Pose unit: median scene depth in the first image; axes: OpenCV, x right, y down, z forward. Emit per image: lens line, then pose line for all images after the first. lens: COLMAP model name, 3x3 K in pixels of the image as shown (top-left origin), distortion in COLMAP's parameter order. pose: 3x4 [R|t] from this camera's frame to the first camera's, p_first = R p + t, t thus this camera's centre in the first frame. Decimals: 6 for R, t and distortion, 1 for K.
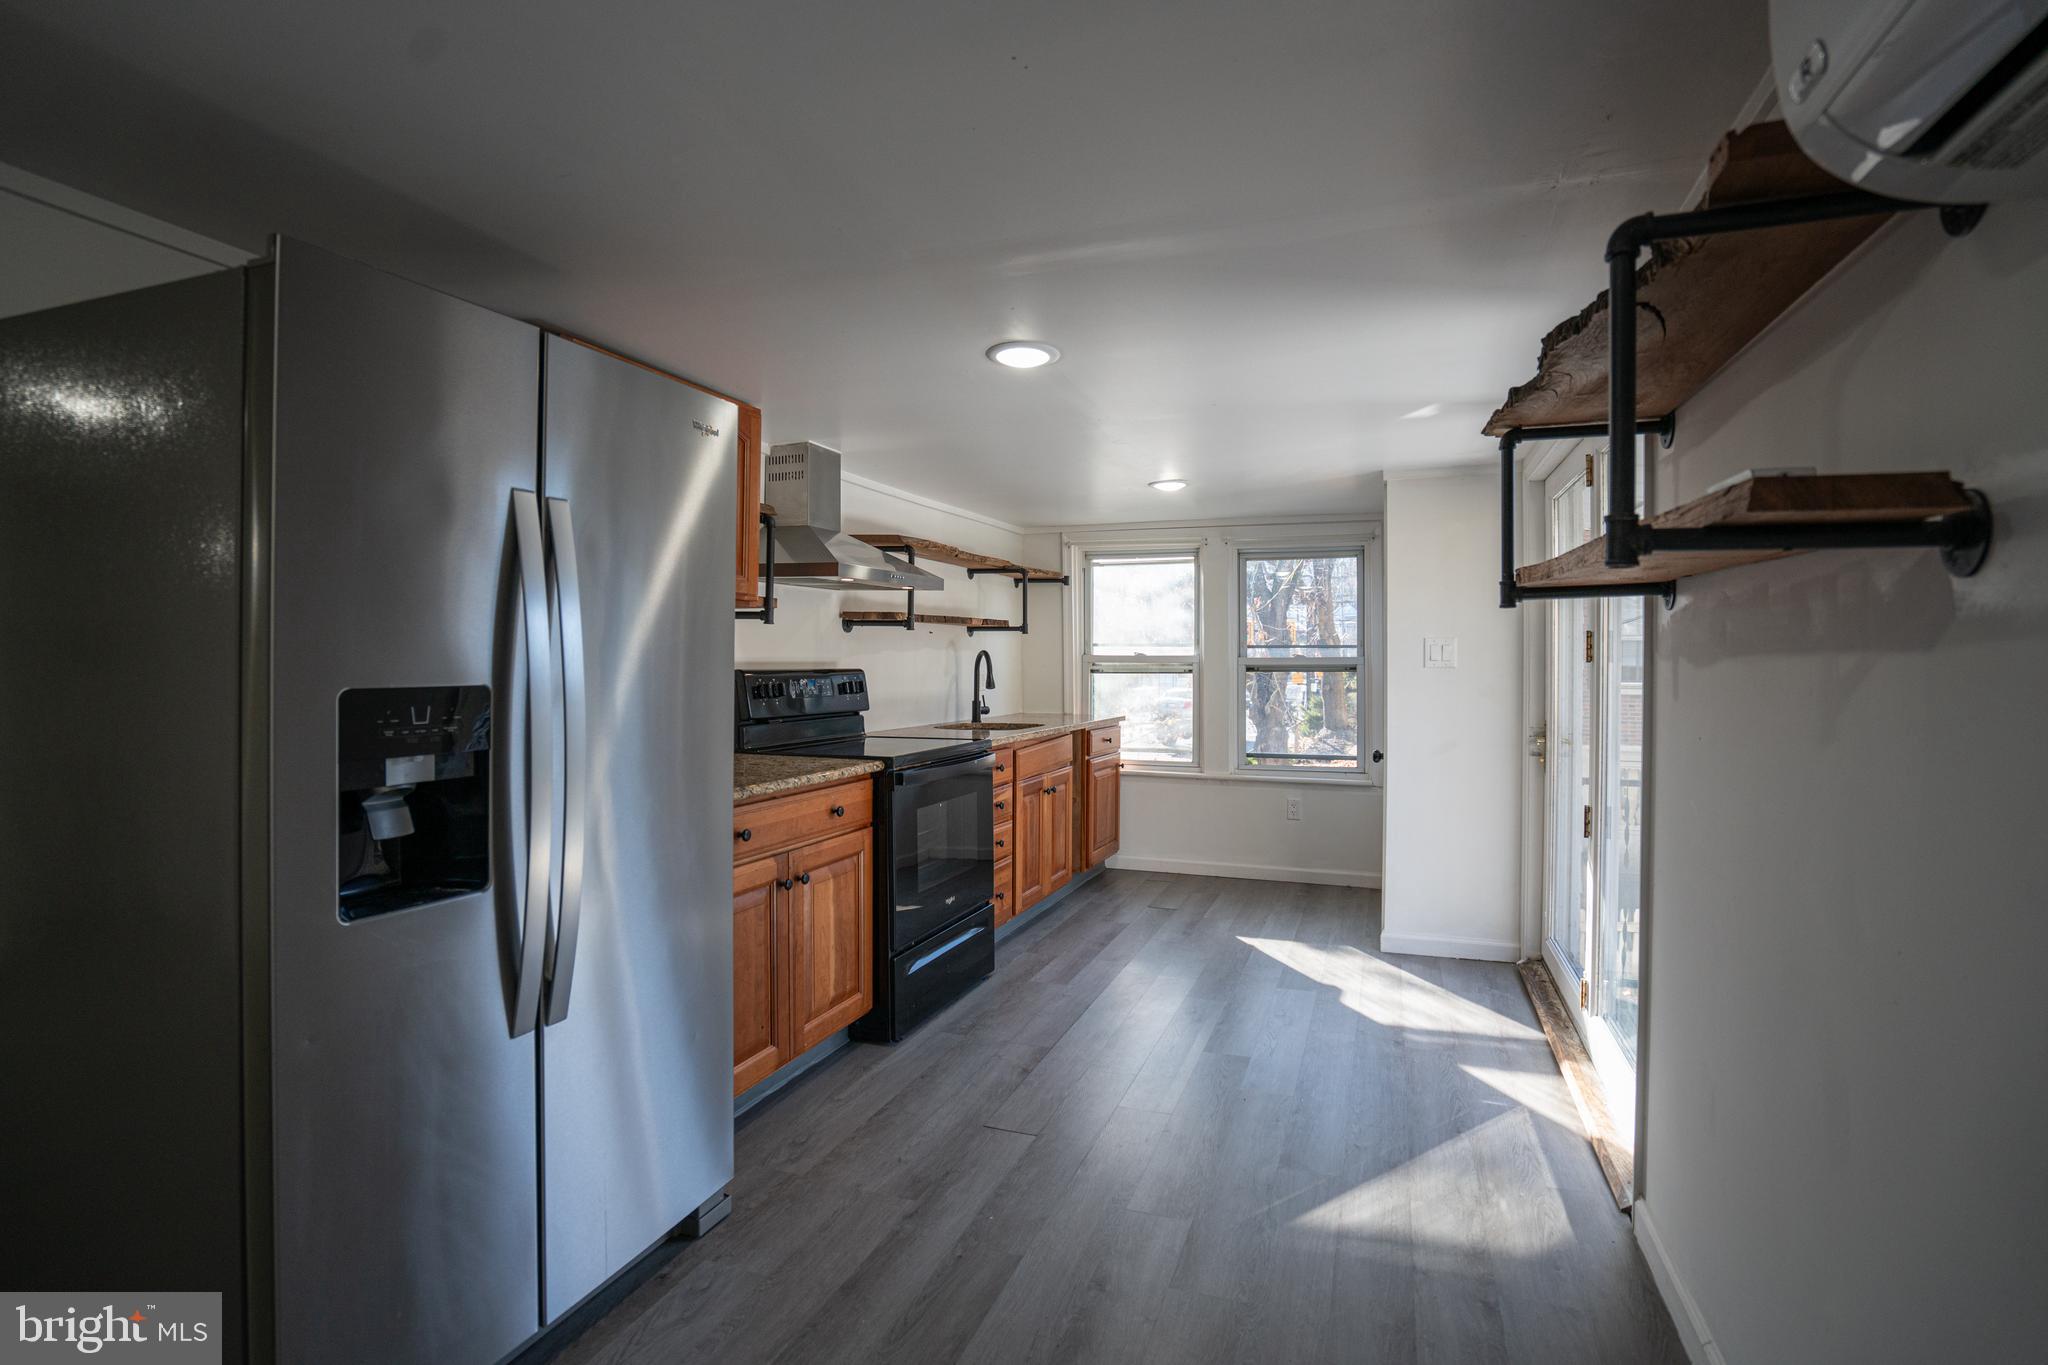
lens RADIAL K [[963.8, 0, 1059.5], [0, 963.8, 671.3], [0, 0, 1]] dist [-0.066672, 0.030266]
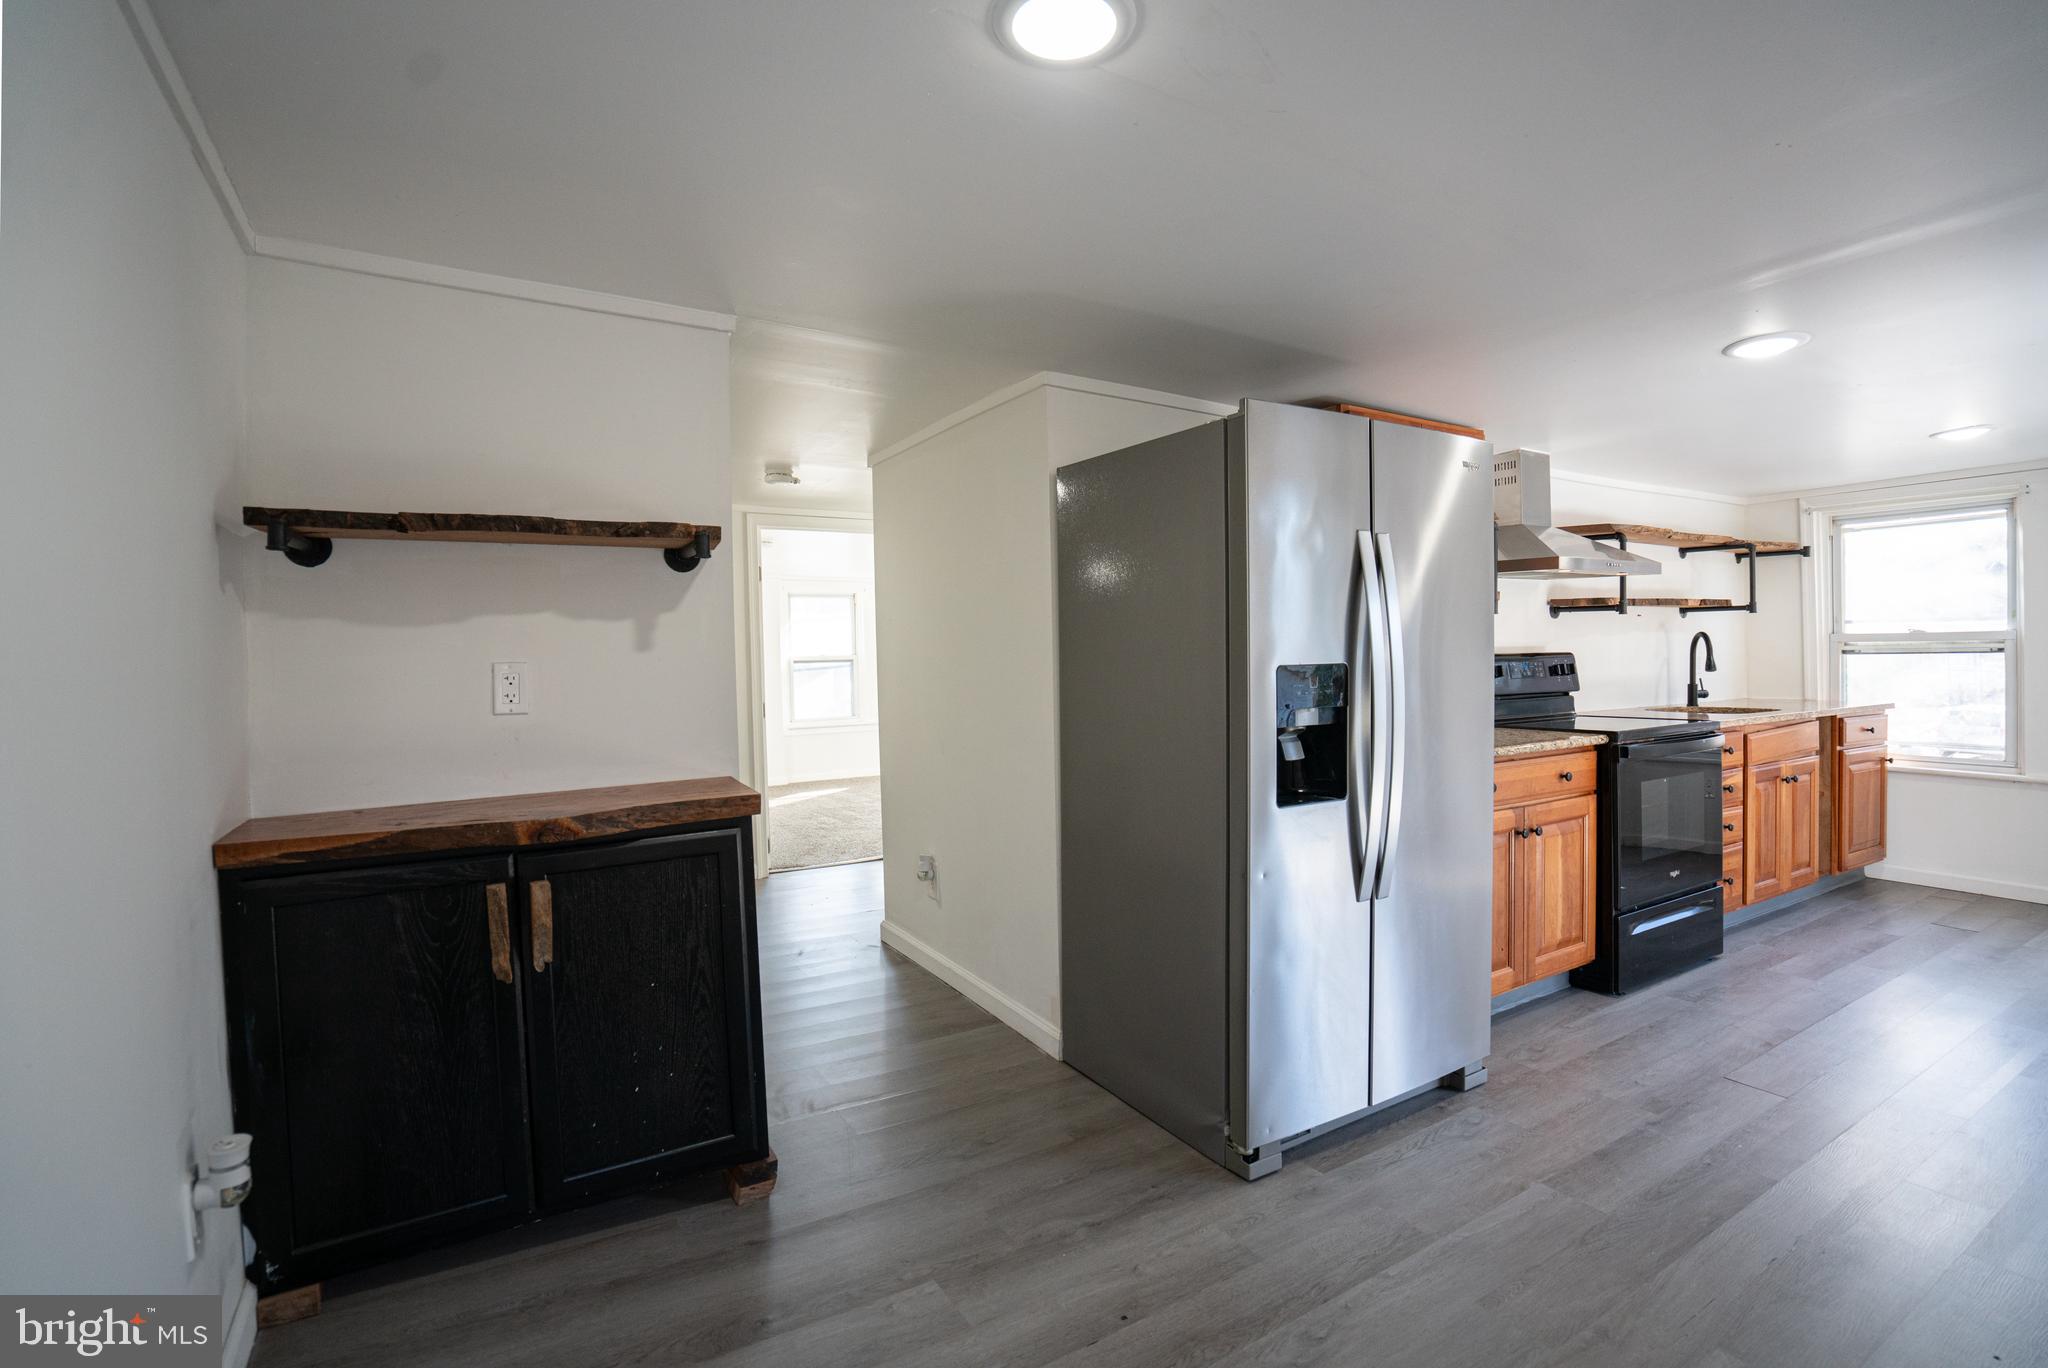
lens RADIAL K [[944.6, 0, 1017.2], [0, 944.6, 667.3], [0, 0, 1]] dist [-0.053443, 0.017874]
pose [[0.768730, -0.005865, -0.639547, -0.019706], [0.011109, 0.999930, 0.004183, 0.003246], [0.639477, -0.010320, 0.768741, -0.192978]]
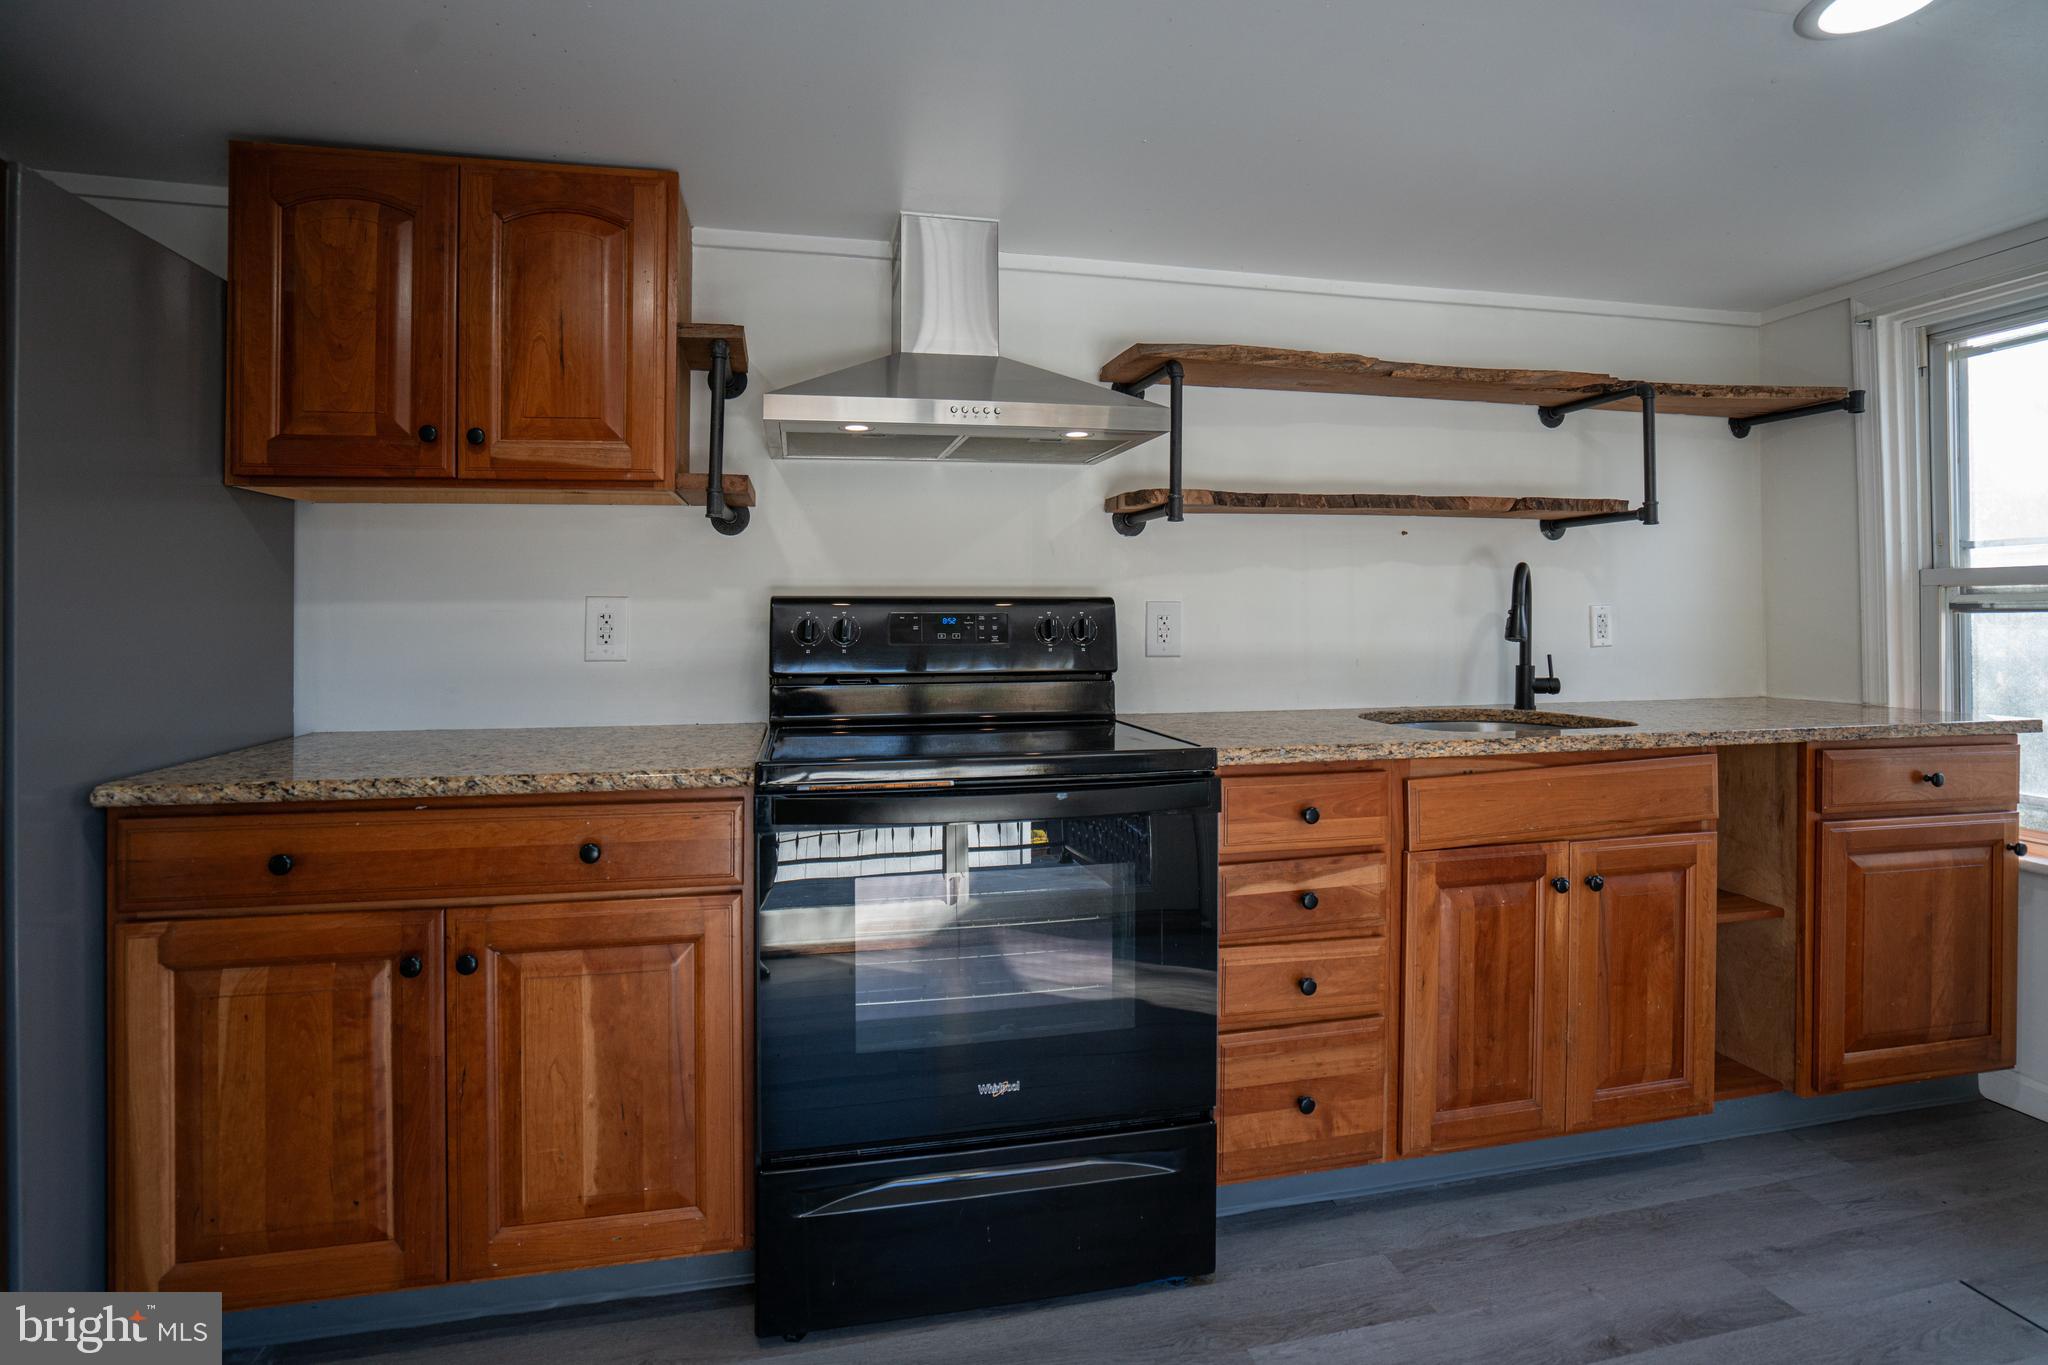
lens RADIAL K [[950.3, 0, 1020.9], [0, 950.3, 618.8], [0, 0, 1]] dist [-0.023090, 0.000136]
pose [[0.529405, -0.008150, -0.848330, 0.248006], [-0.003713, 0.999922, -0.011923, 0.017395], [0.848361, 0.009462, 0.529333, 0.681897]]
